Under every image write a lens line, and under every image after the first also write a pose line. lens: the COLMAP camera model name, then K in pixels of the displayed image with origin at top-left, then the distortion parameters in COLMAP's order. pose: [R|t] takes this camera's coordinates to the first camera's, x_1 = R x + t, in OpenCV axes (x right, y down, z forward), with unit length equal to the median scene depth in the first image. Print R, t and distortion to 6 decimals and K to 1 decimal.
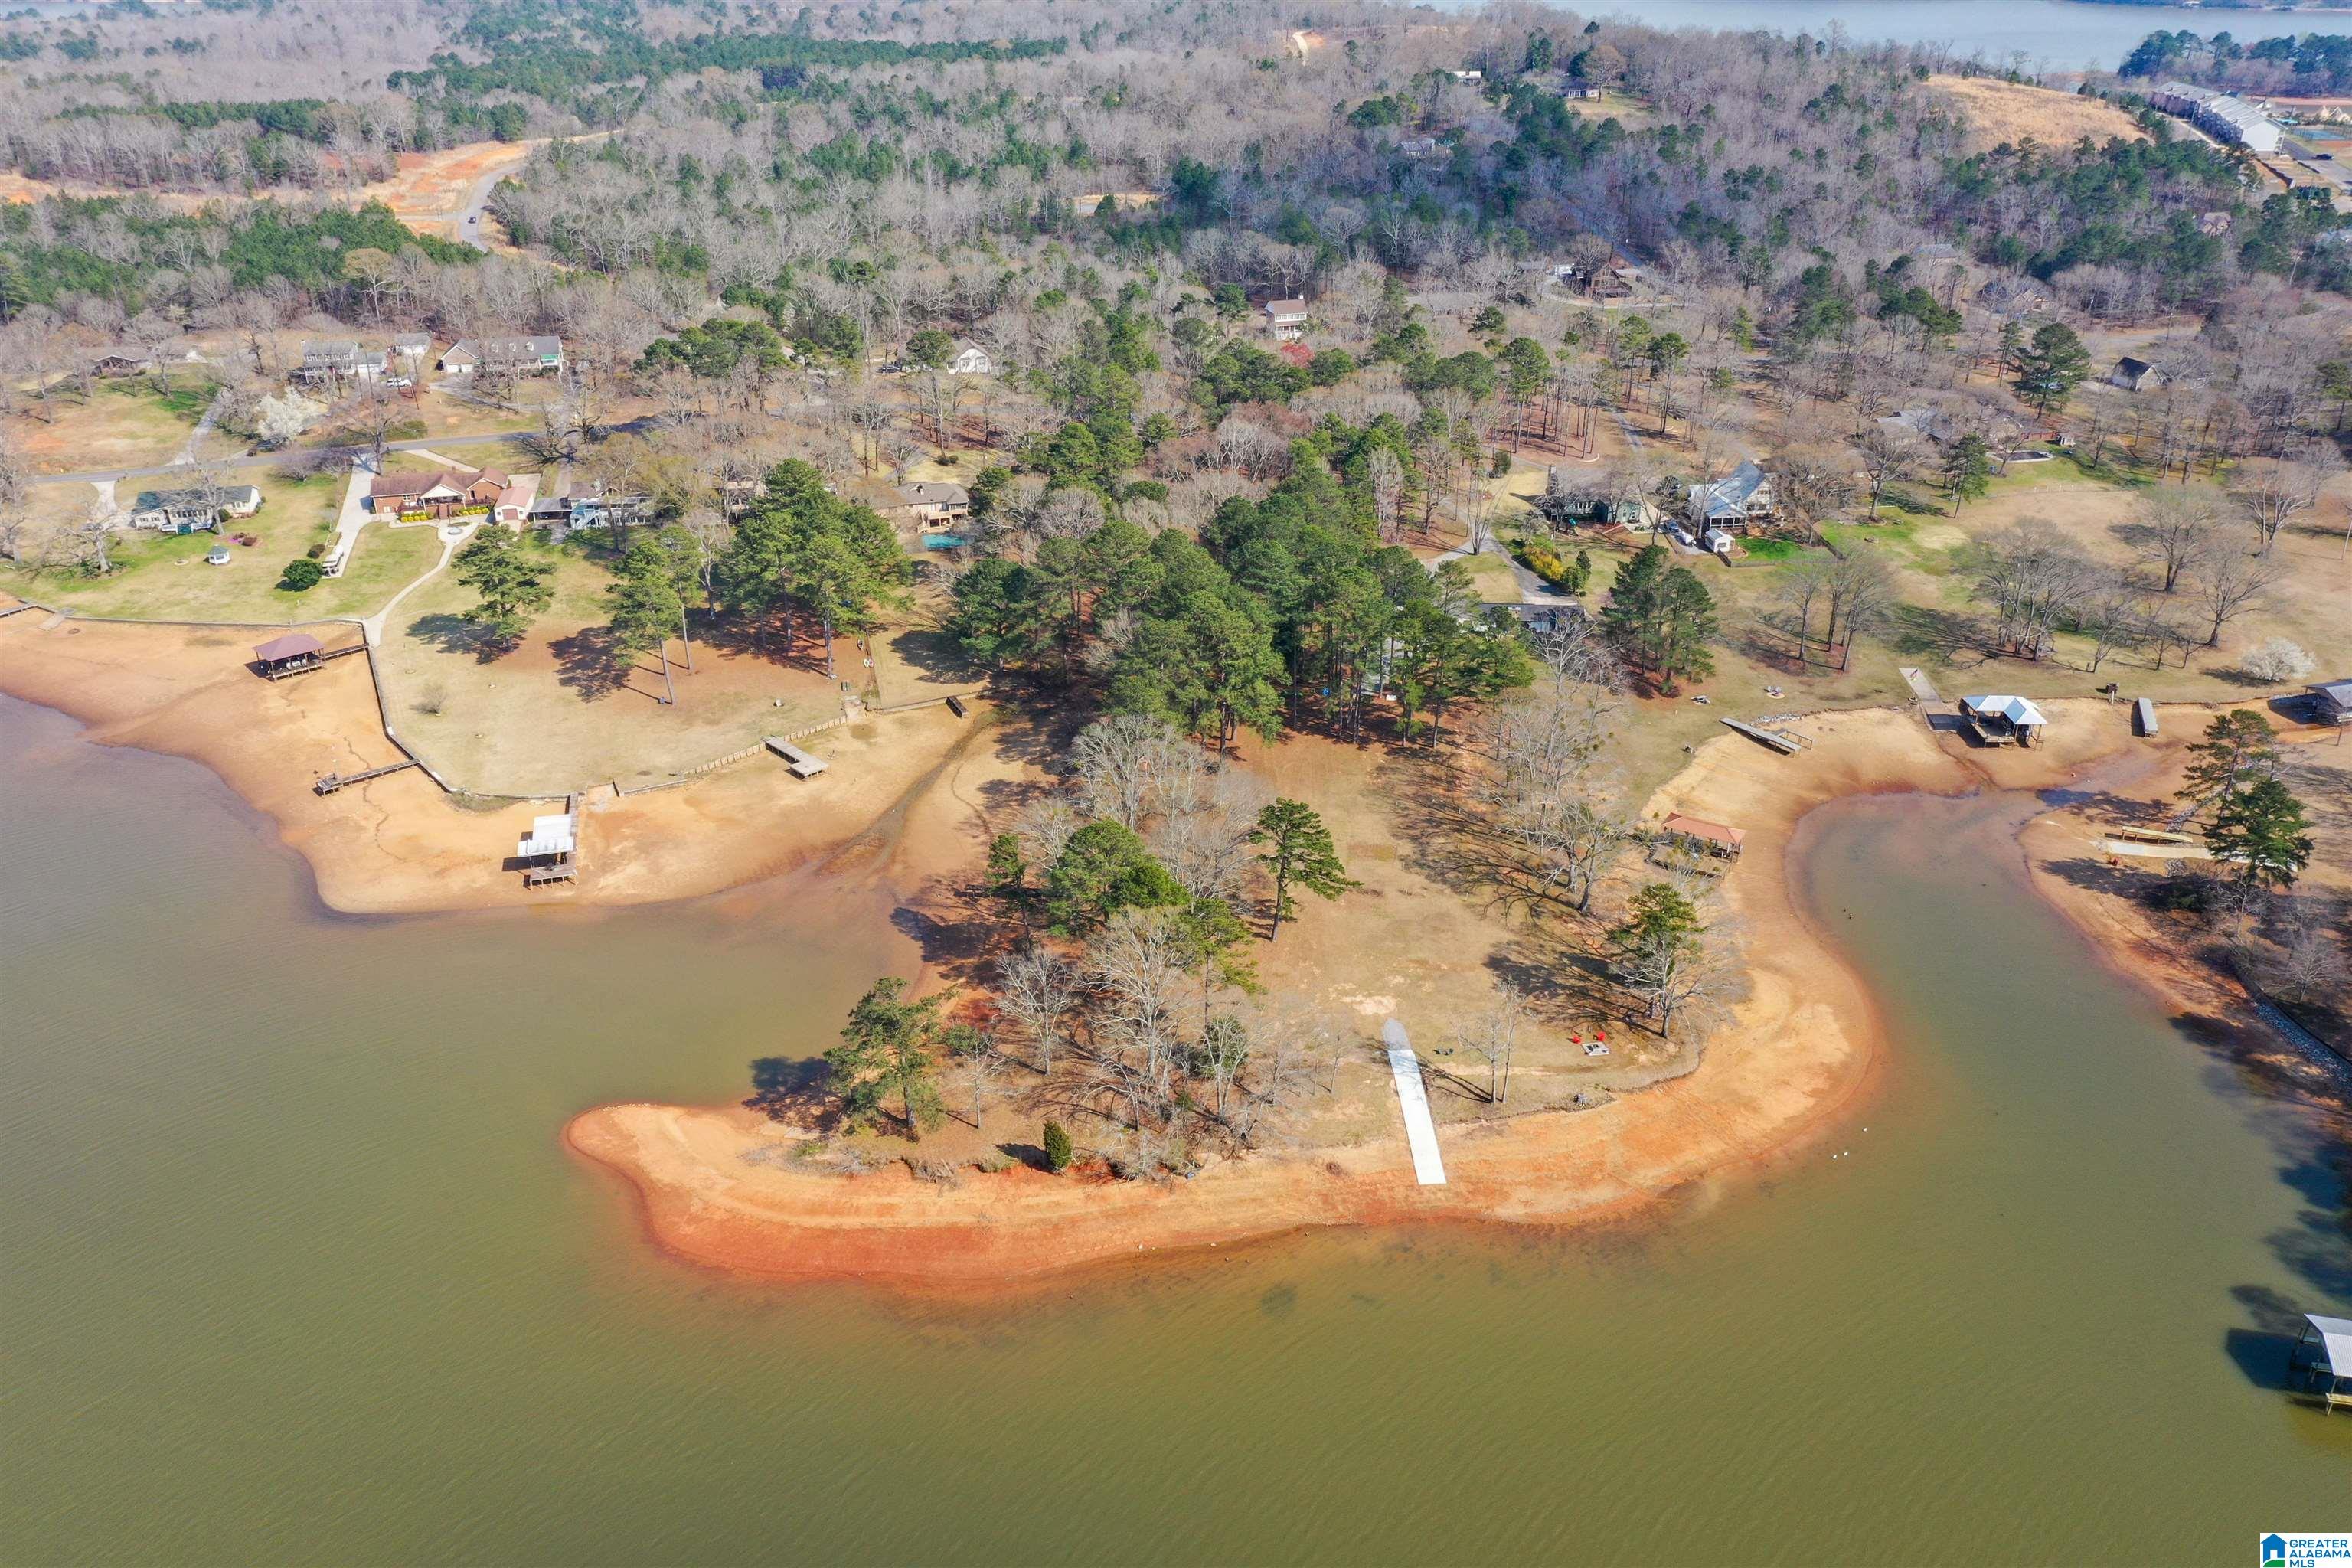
lens RADIAL K [[1877.9, 0, 1177.2], [0, 1877.9, 786.9], [0, 0, 1]] dist [0.018466, 0.006553]
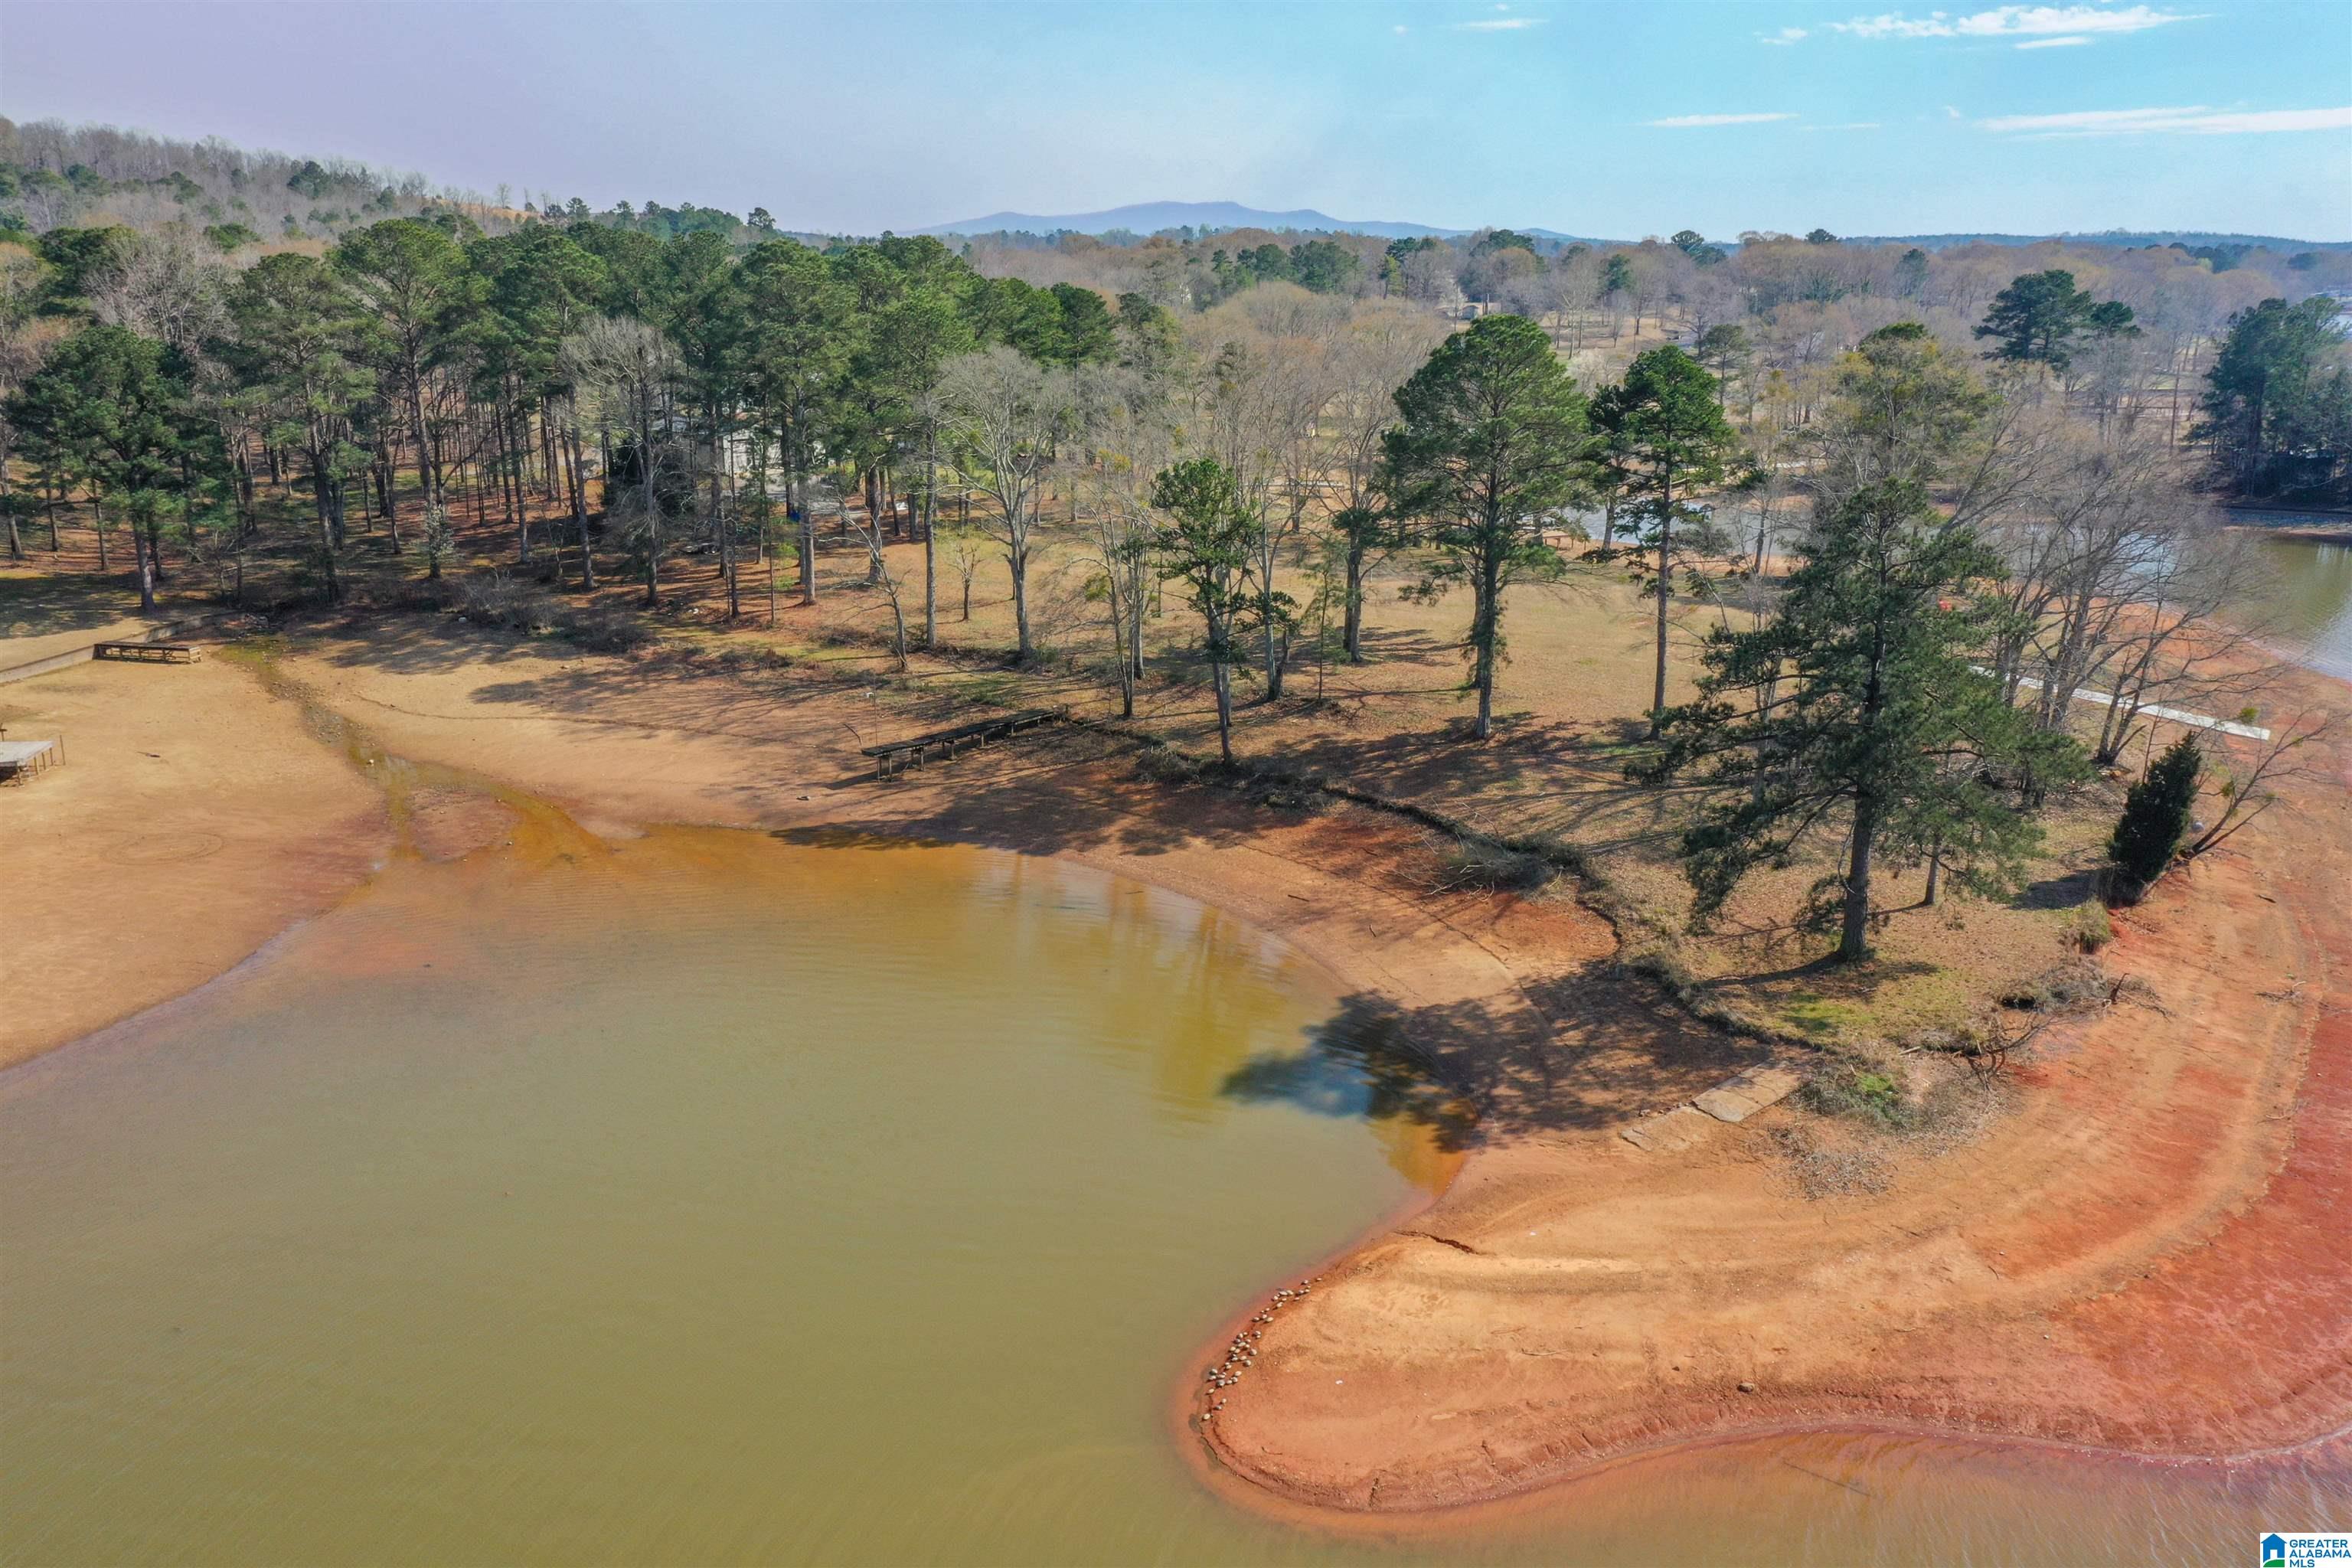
lens RADIAL K [[1877.9, 0, 1177.6], [0, 1877.9, 783.6], [0, 0, 1]] dist [0.018466, 0.006553]
pose [[0.572653, -0.211726, 0.791986, -0.330909], [0.349165, 0.937059, -0.001958, 0.068761], [-0.741723, 0.277655, 0.610537, 0.572699]]
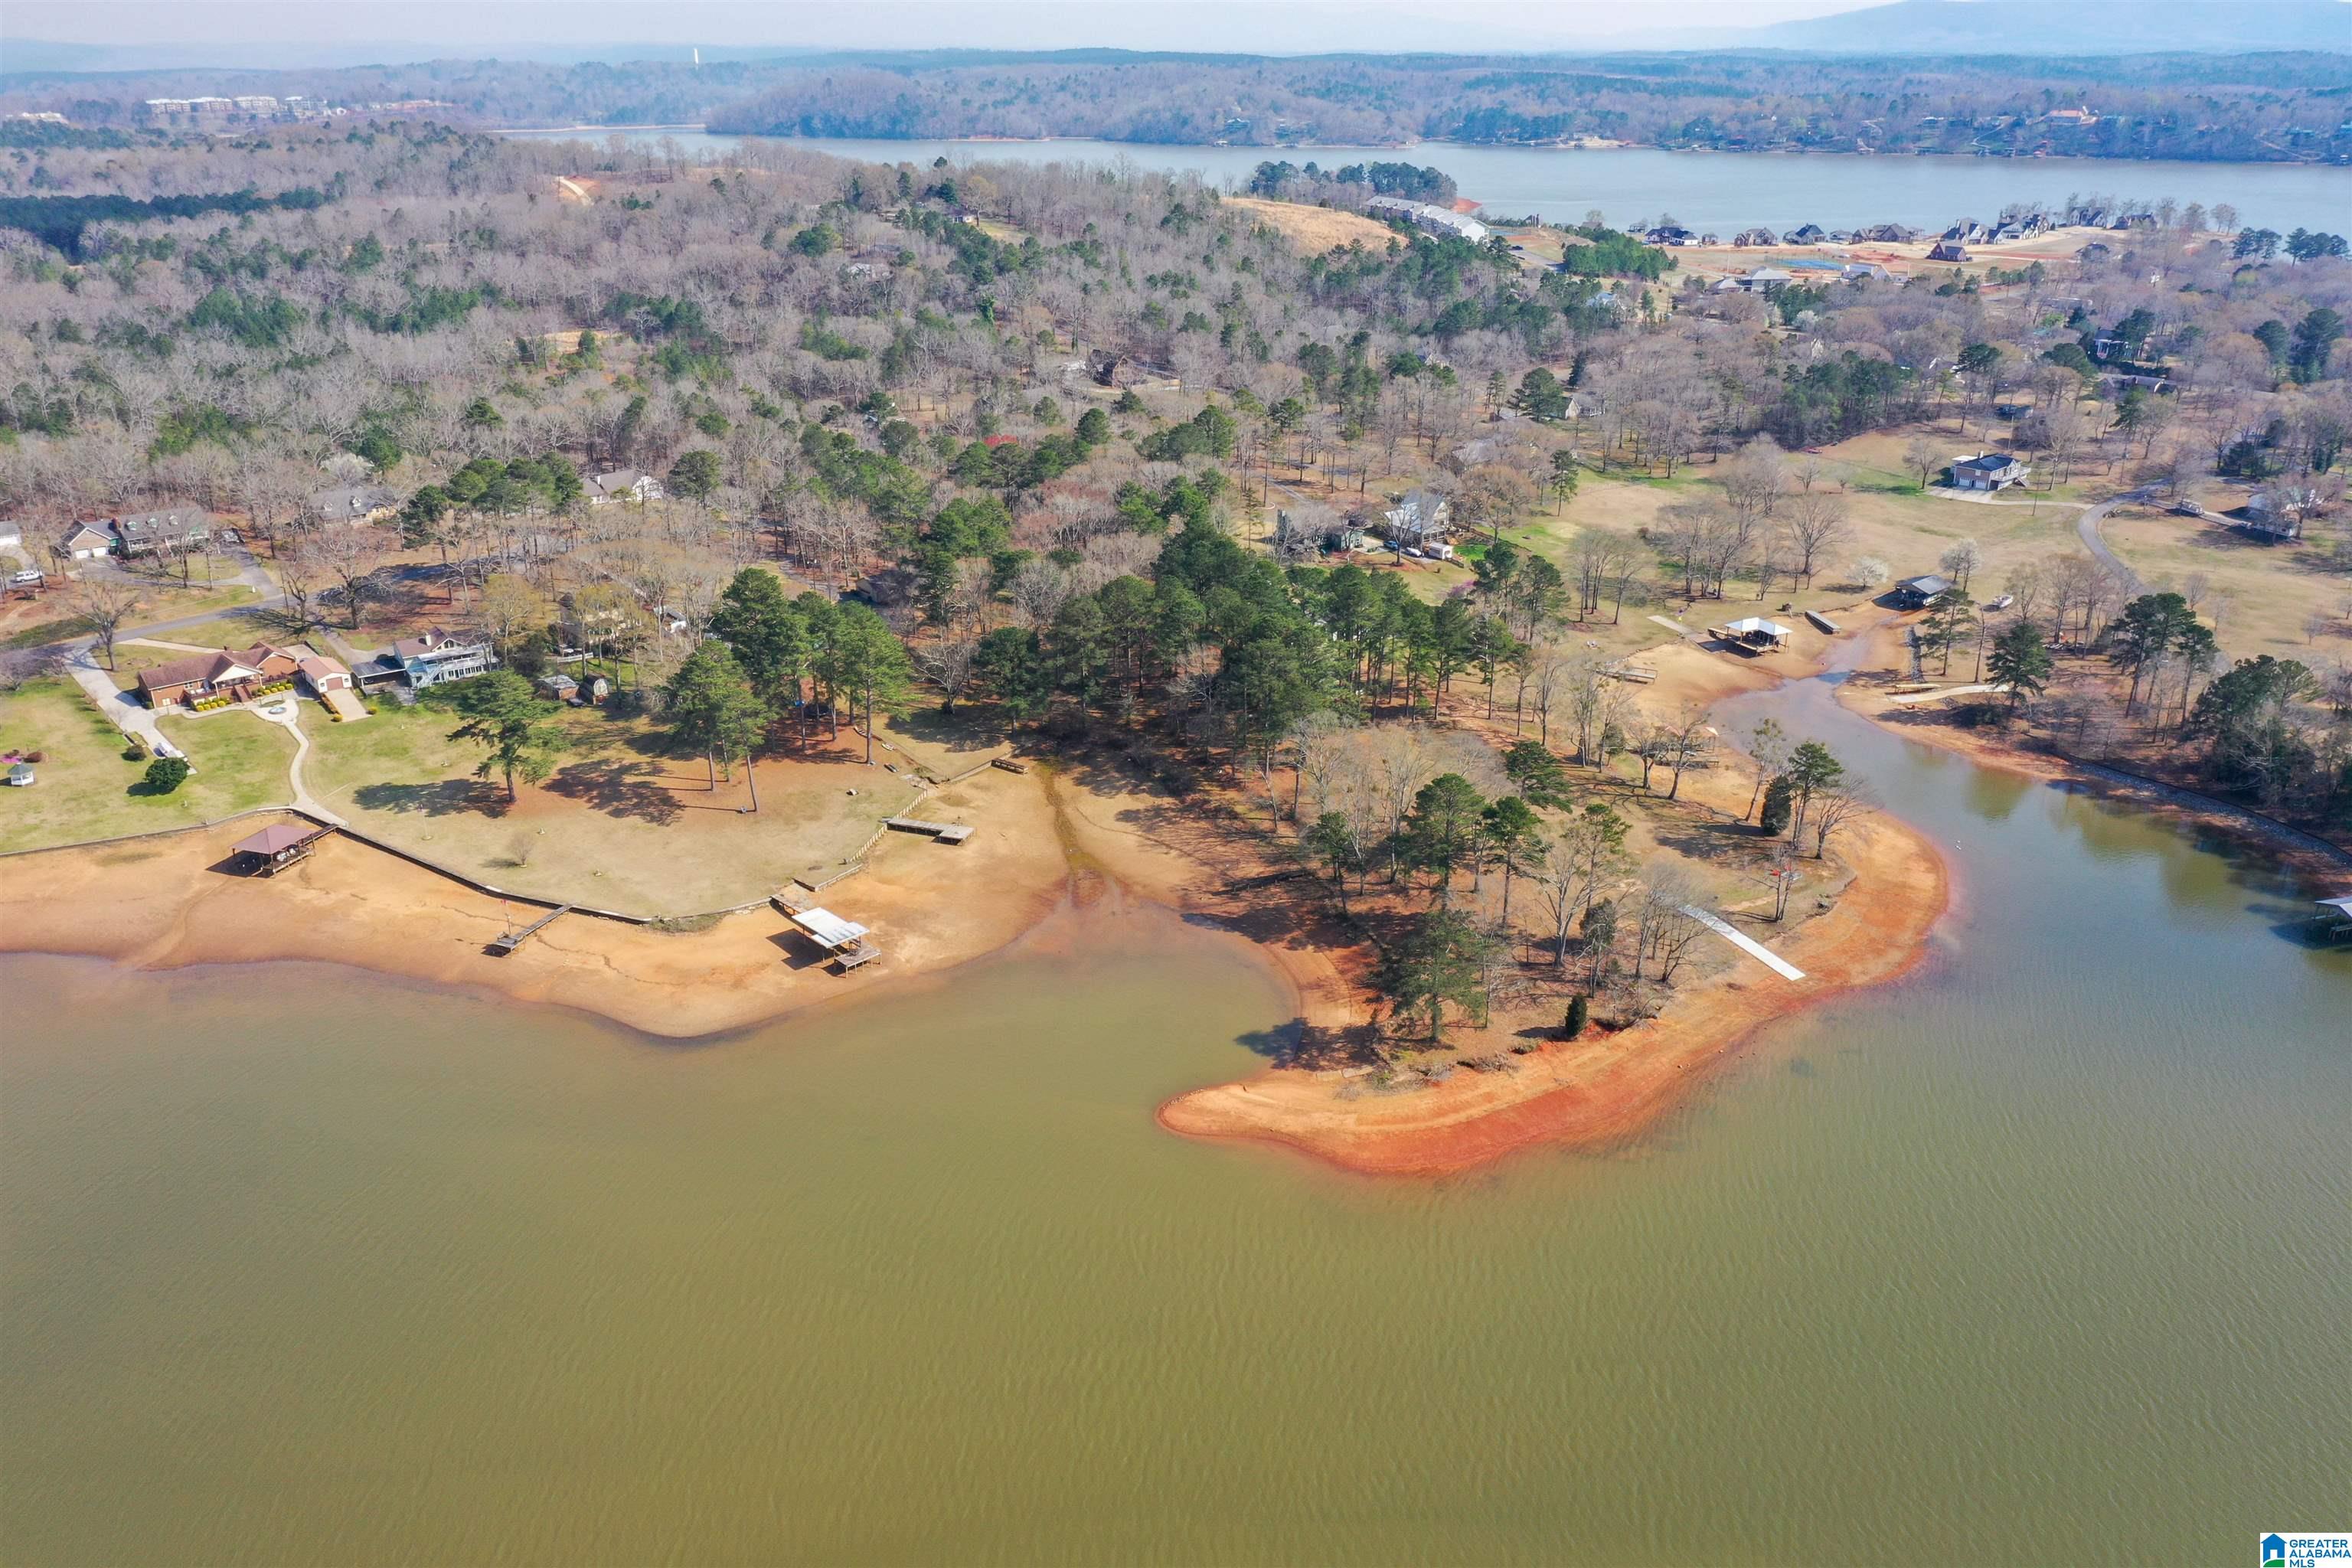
lens RADIAL K [[1877.9, 0, 1173.5], [0, 1877.9, 782.3], [0, 0, 1]] dist [0.018466, 0.006553]
pose [[0.869976, -0.174526, 0.461176, -0.534815], [0.206981, 0.978134, -0.020293, 0.007600], [-0.447550, 0.113109, 0.887077, 0.004075]]
